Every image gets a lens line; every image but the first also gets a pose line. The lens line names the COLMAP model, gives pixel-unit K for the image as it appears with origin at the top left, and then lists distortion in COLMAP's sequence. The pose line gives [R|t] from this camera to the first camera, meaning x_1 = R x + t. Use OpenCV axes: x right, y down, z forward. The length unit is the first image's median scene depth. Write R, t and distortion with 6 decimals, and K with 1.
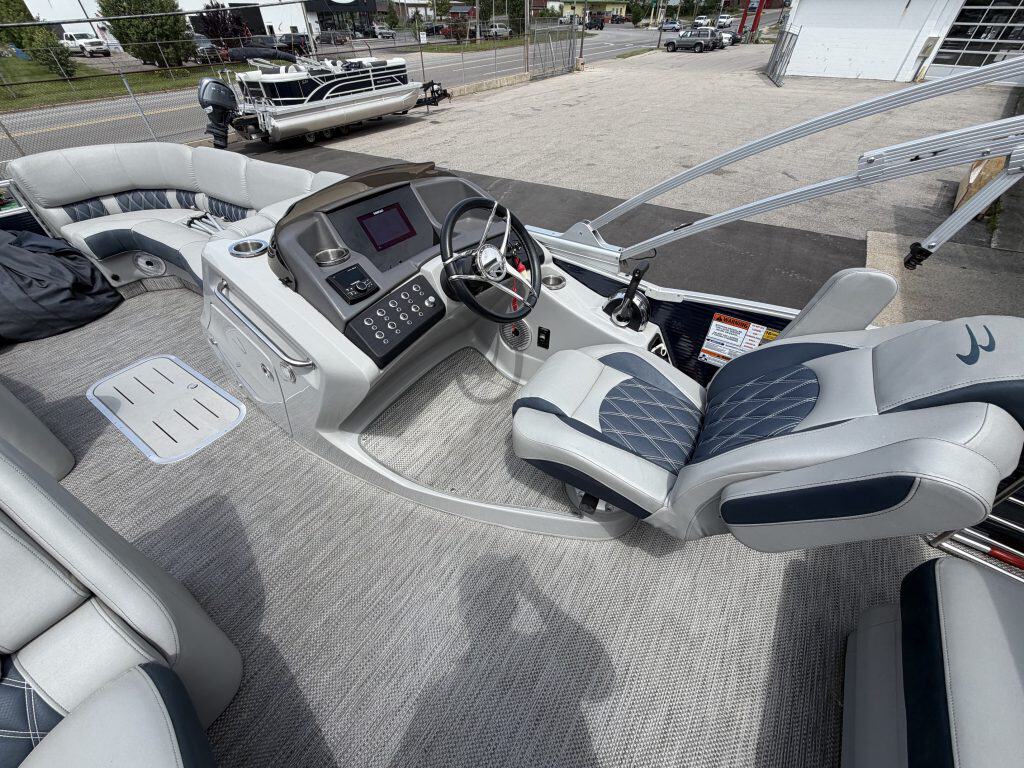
lens RADIAL K [[402.2, 0, 505.8], [0, 402.2, 381.3], [0, 0, 1]] dist [-0.000070, 0.000717]
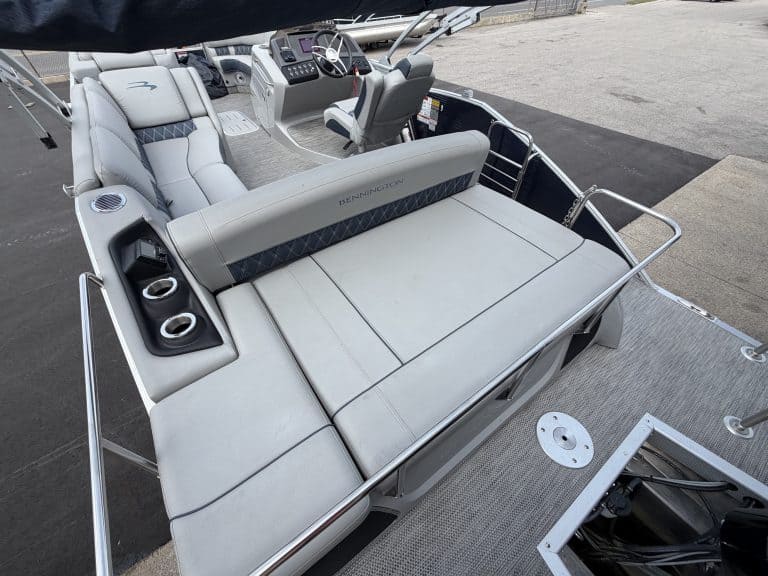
lens RADIAL K [[301.7, 0, 382.1], [0, 301.7, 283.3], [0, 0, 1]] dist [-0.000070, 0.000717]
pose [[0.936398, 0.262209, -0.233249, 0.614999], [-0.242762, 0.963939, 0.109031, 0.480087], [0.253426, -0.045473, 0.966285, -0.544308]]
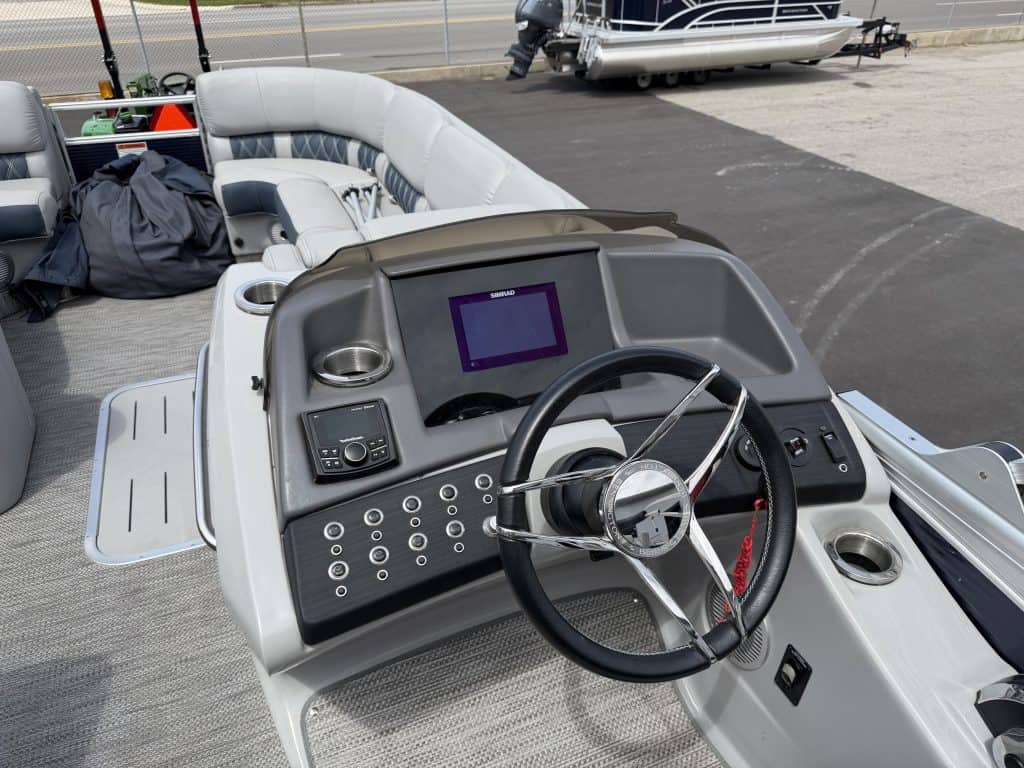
lens RADIAL K [[718.0, 0, 521.5], [0, 718.0, 385.4], [0, 0, 1]] dist [0.013678, -0.019721]
pose [[0.833511, 0.323814, -0.447666, 0.066650], [-0.388236, 0.919761, -0.057560, -0.154748], [0.393107, 0.221777, 0.892346, 0.149428]]
